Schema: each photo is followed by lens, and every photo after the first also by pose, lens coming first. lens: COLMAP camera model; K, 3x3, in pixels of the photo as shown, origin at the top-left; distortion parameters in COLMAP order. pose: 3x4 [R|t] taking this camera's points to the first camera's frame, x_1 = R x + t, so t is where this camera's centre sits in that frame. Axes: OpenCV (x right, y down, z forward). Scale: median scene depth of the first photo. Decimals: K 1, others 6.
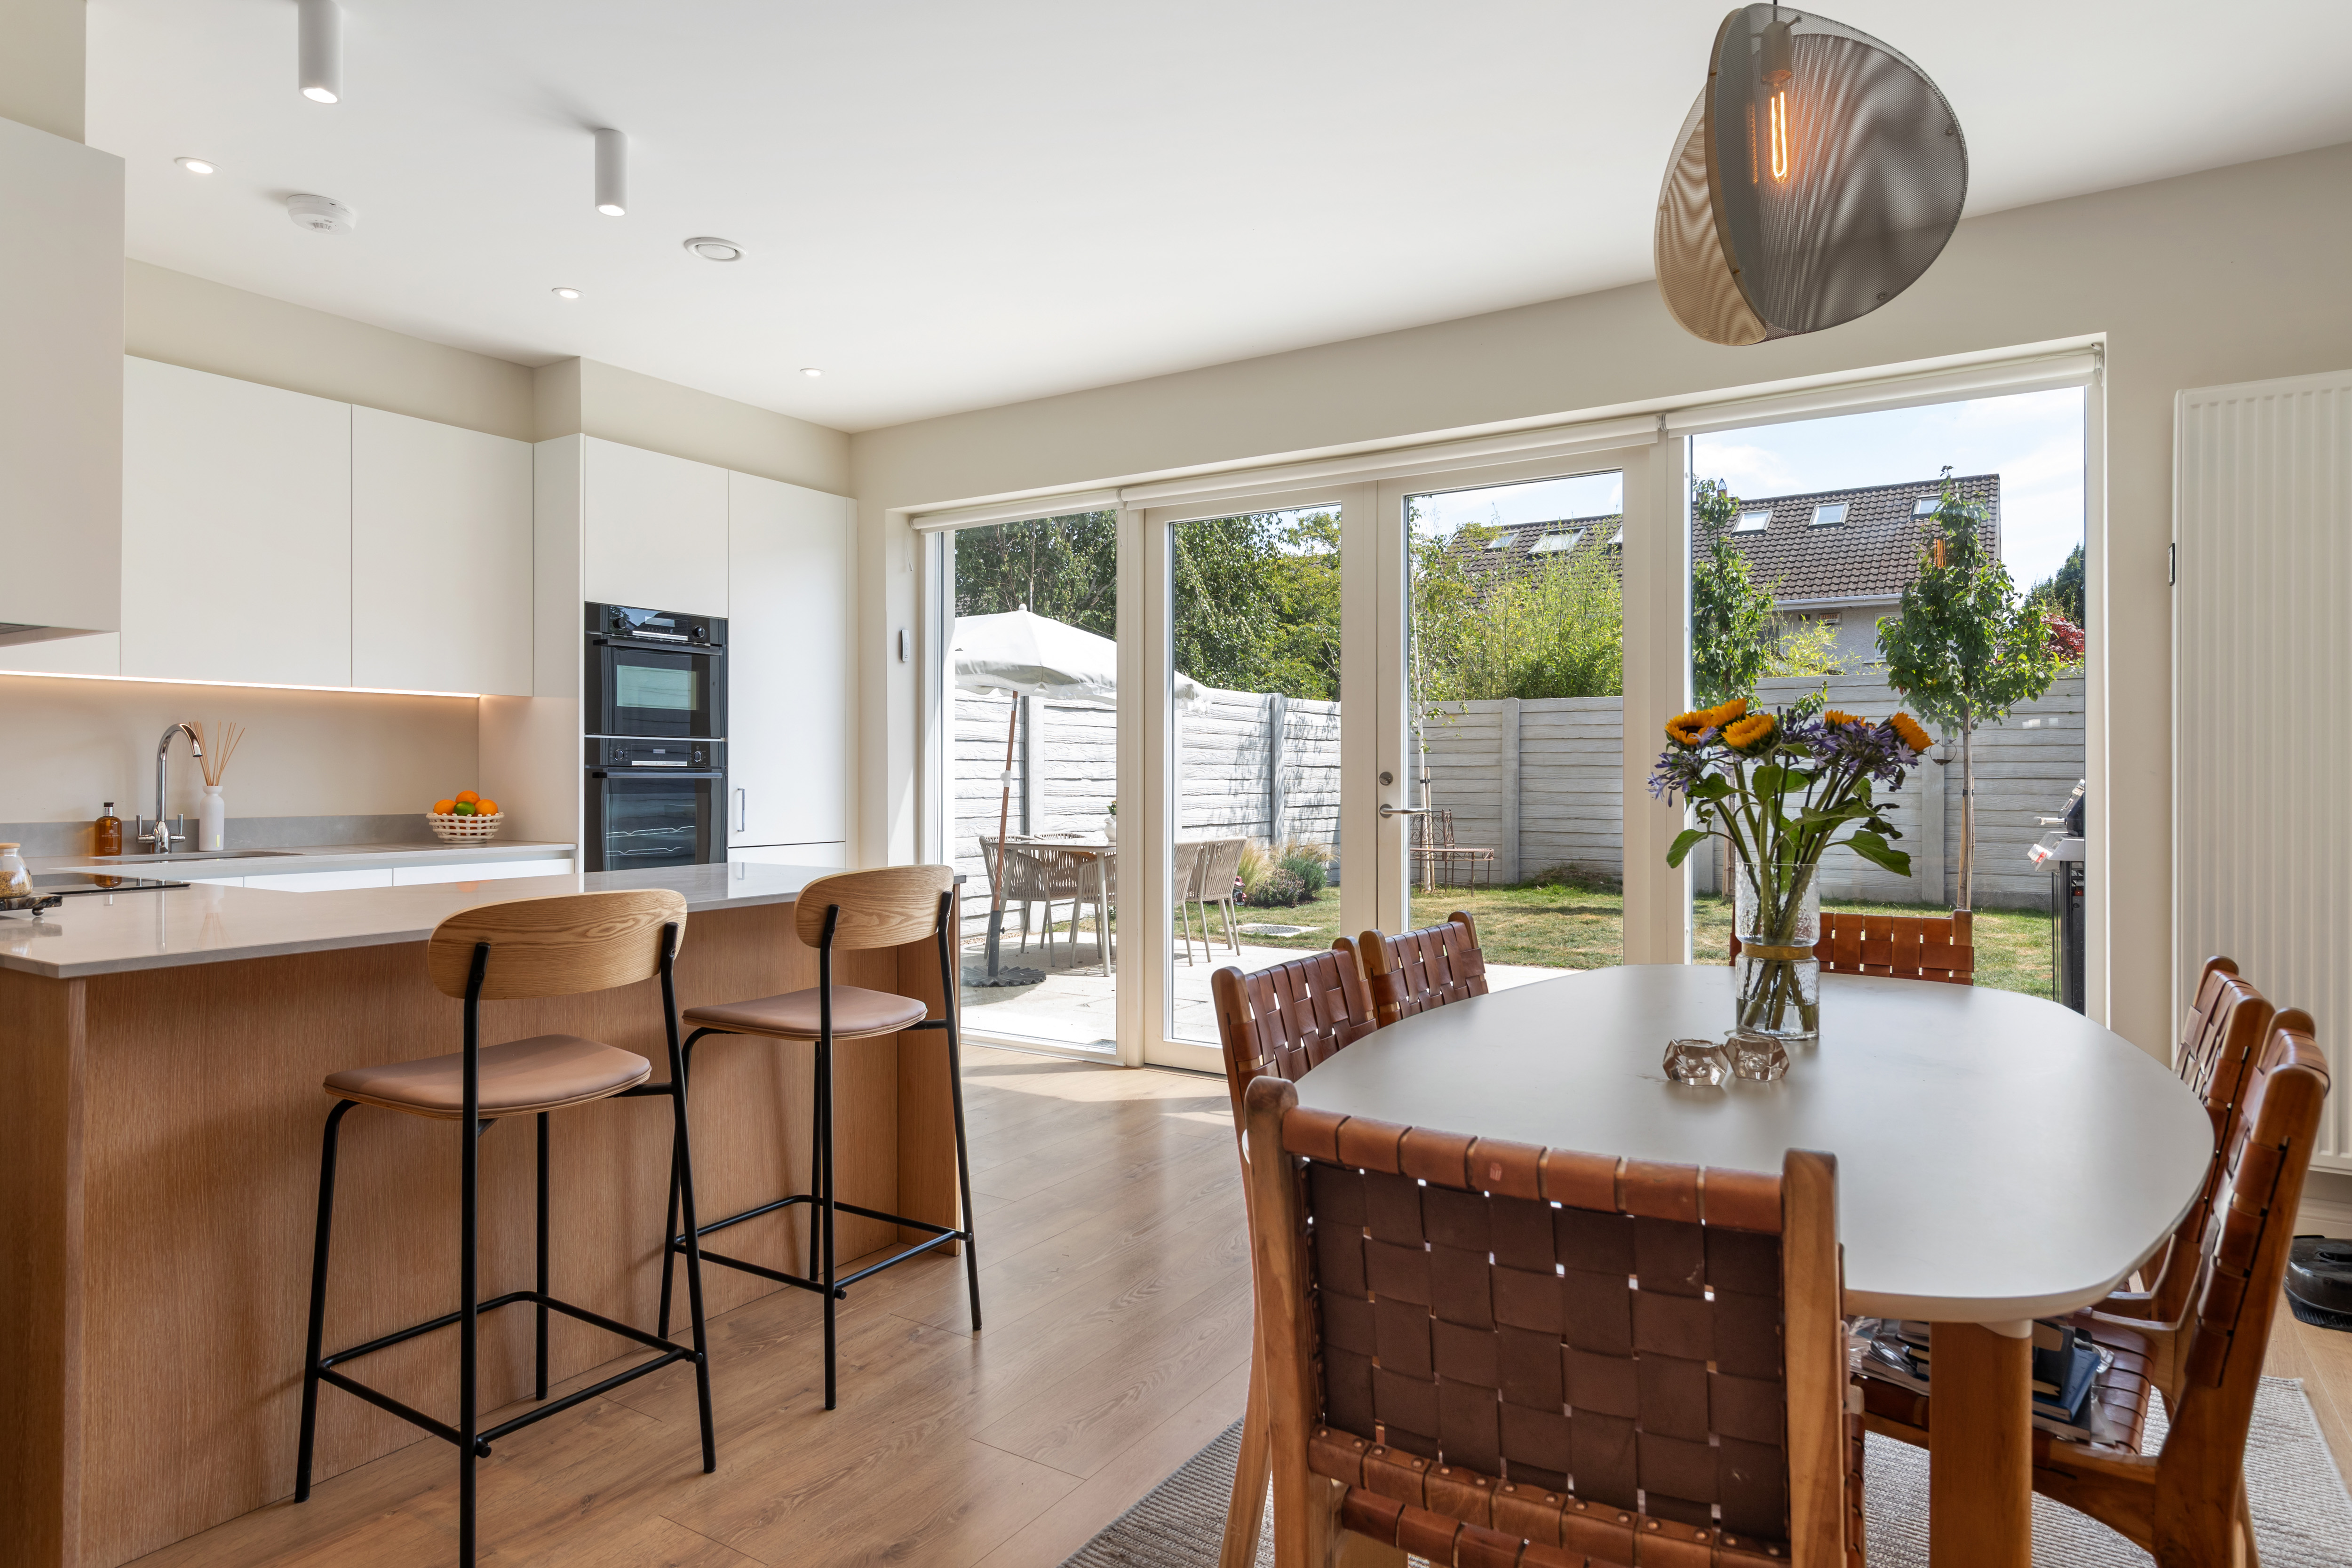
lens RADIAL K [[1333.4, 0, 1169.8], [0, 1333.4, 775.6], [0, 0, 1]] dist [0.003082, 0.000664]
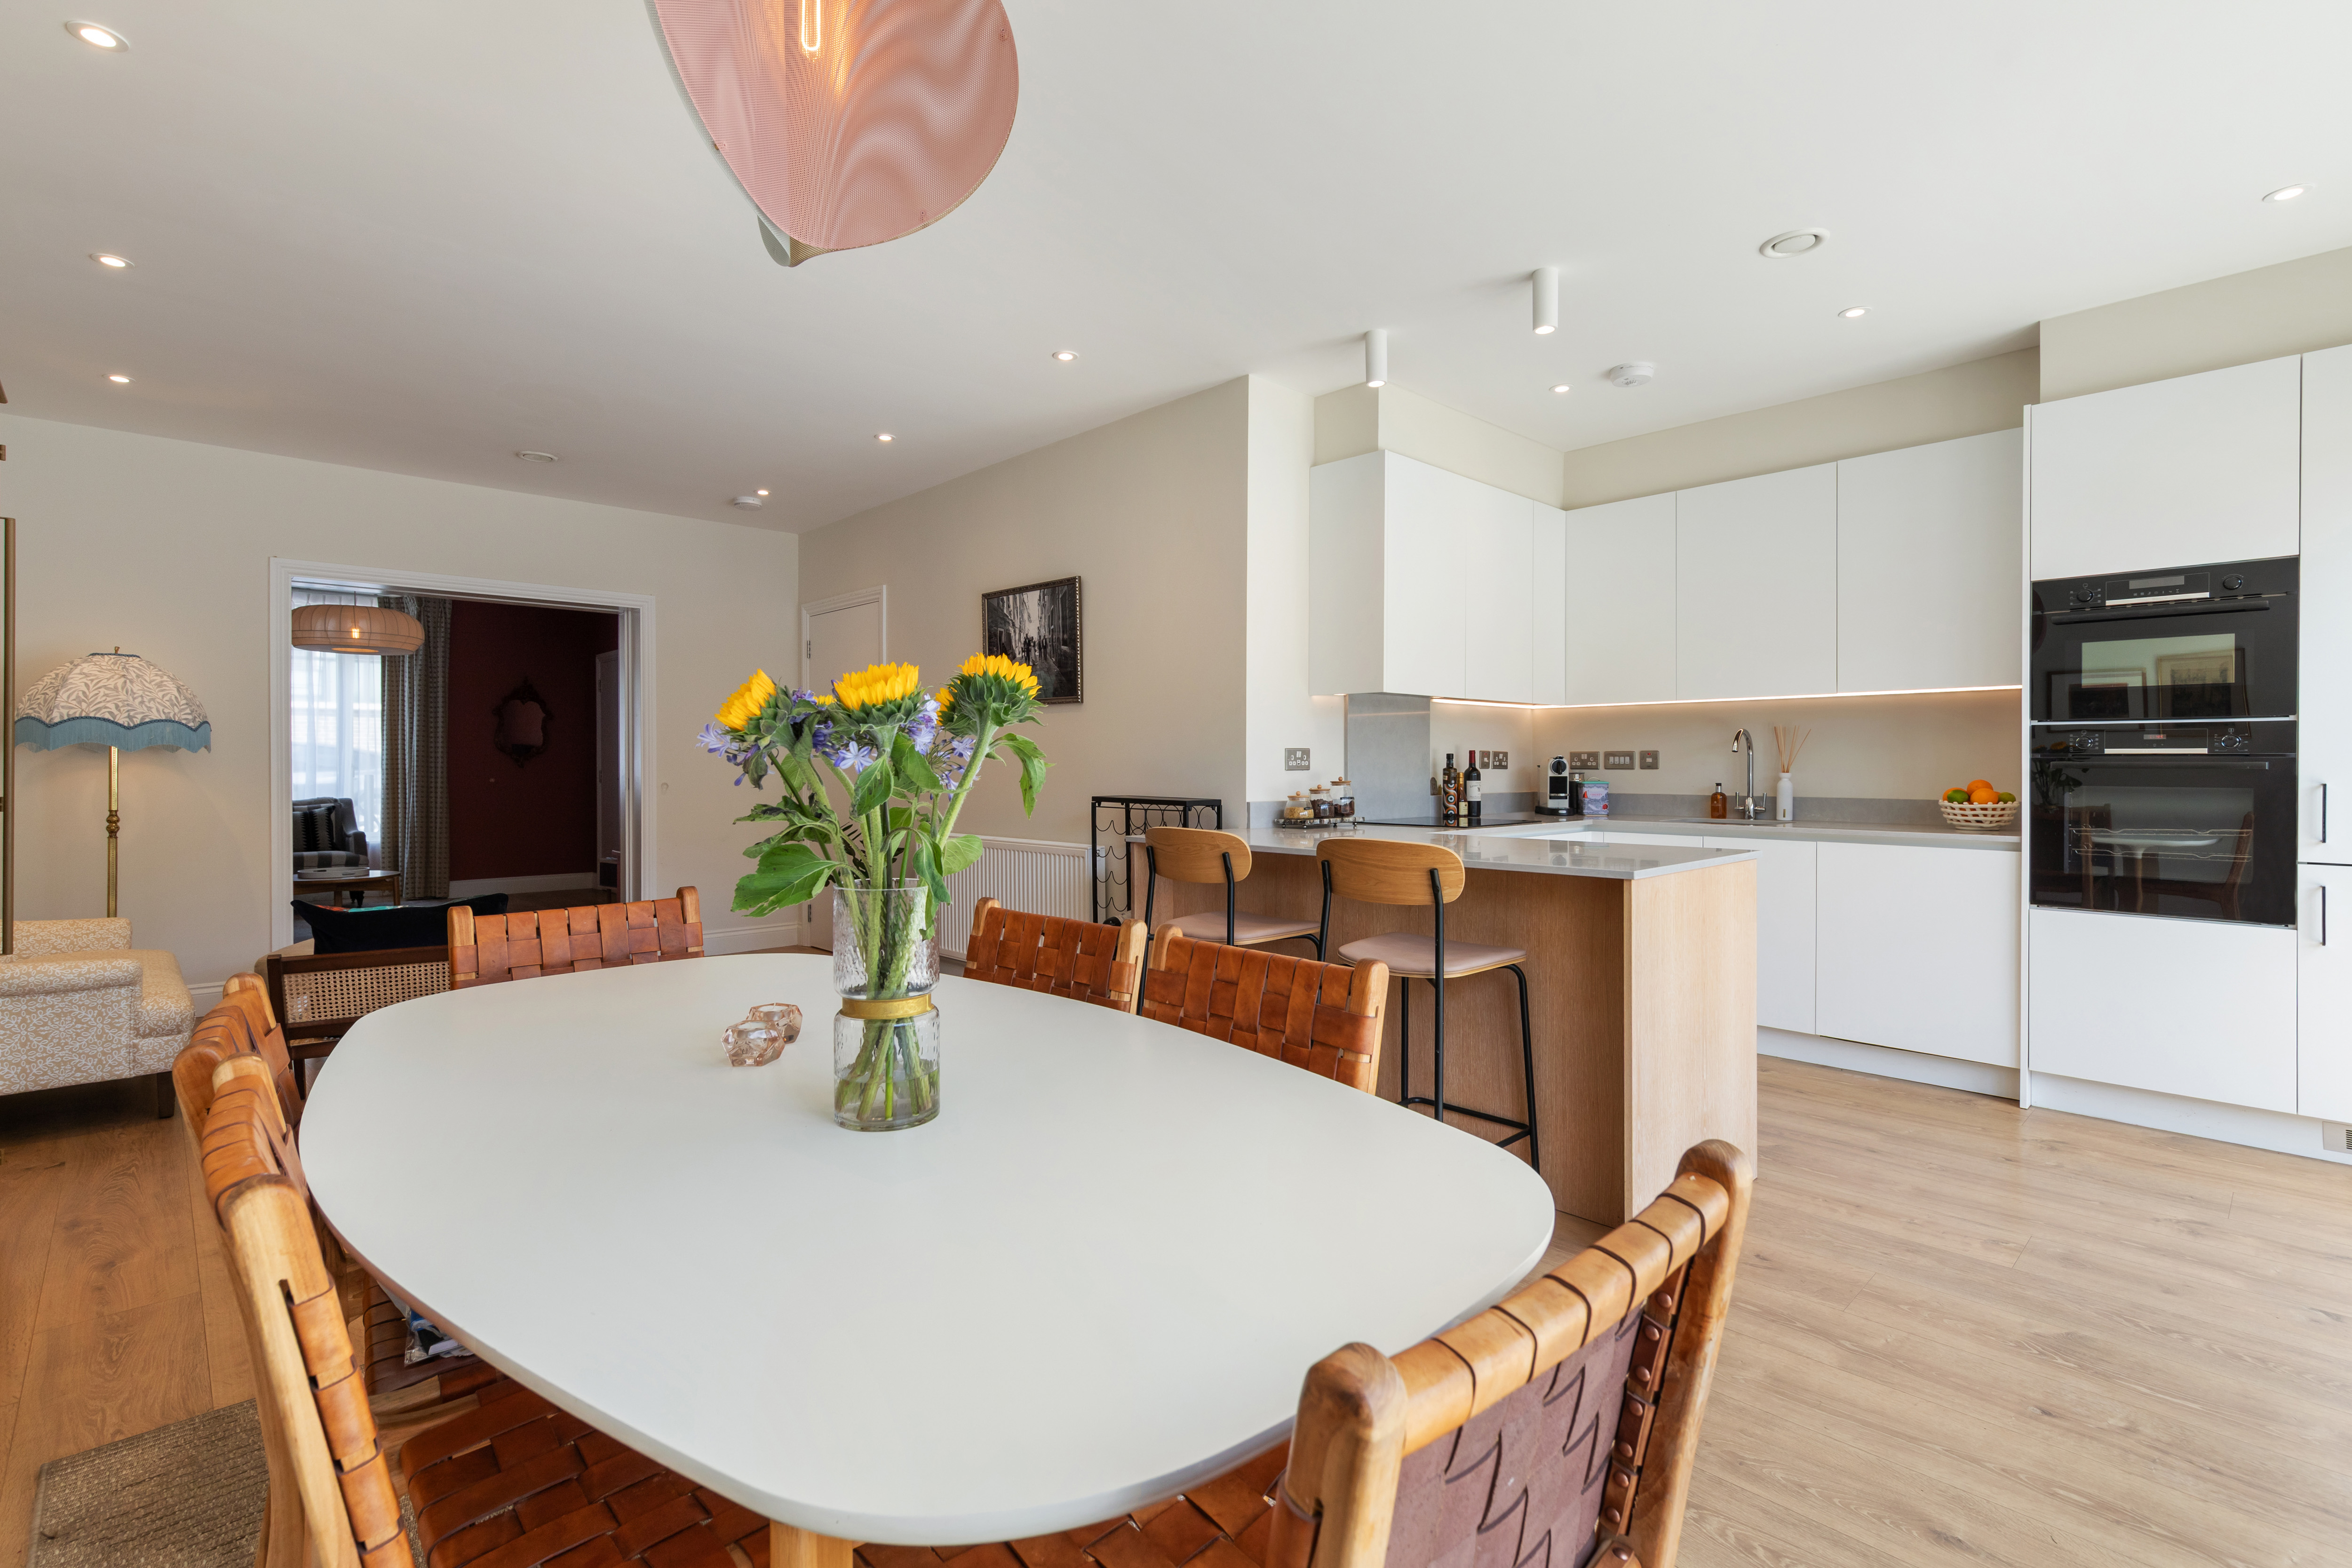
lens RADIAL K [[1083.7, 0, 1172.5], [0, 1083.7, 765.9], [0, 0, 1]] dist [0.009713, -0.001247]
pose [[-0.235720, -0.001502, -0.971820, 0.456138], [-0.005114, 0.999987, -0.000305, 0.004039], [0.971808, 0.004898, -0.235725, 0.590342]]
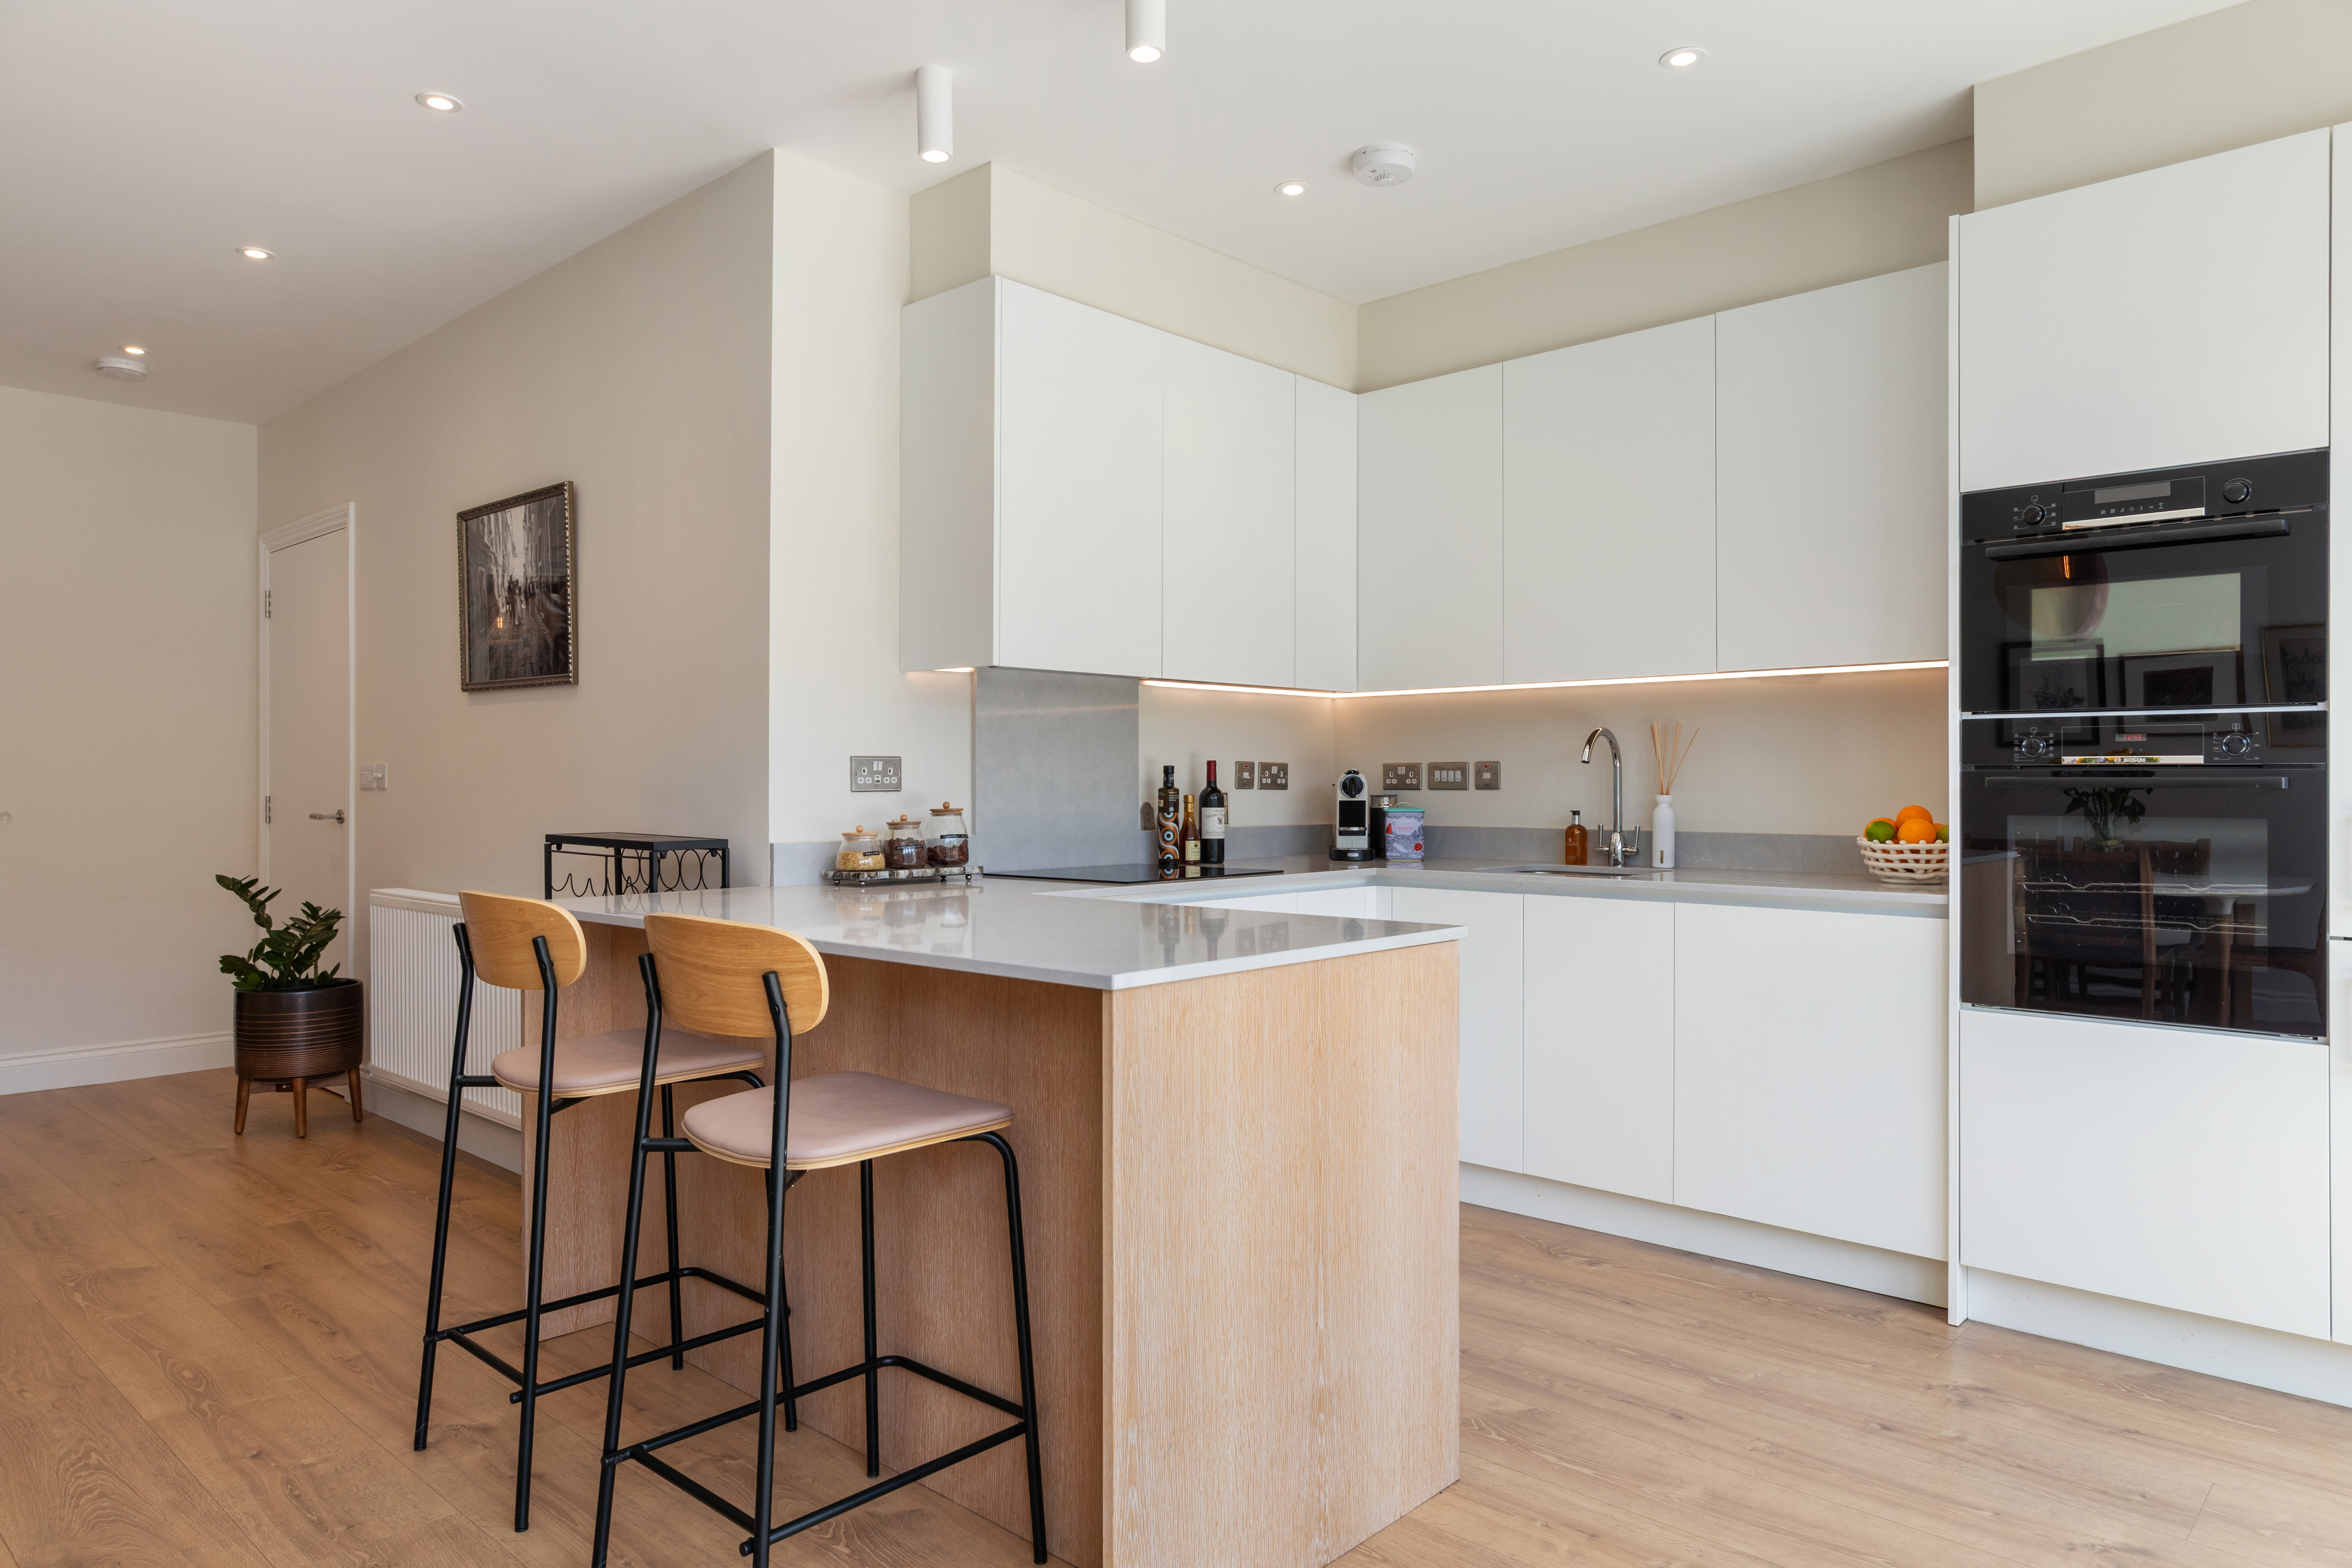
lens RADIAL K [[1476.1, 0, 1180.2], [0, 1476.1, 777.6], [0, 0, 1]] dist [0.000921, 0.006415]
pose [[-0.170977, -0.007678, -0.985245, 0.276279], [-0.004597, 0.999965, -0.006995, 0.004250], [0.985264, 0.003333, -0.171006, 0.767042]]
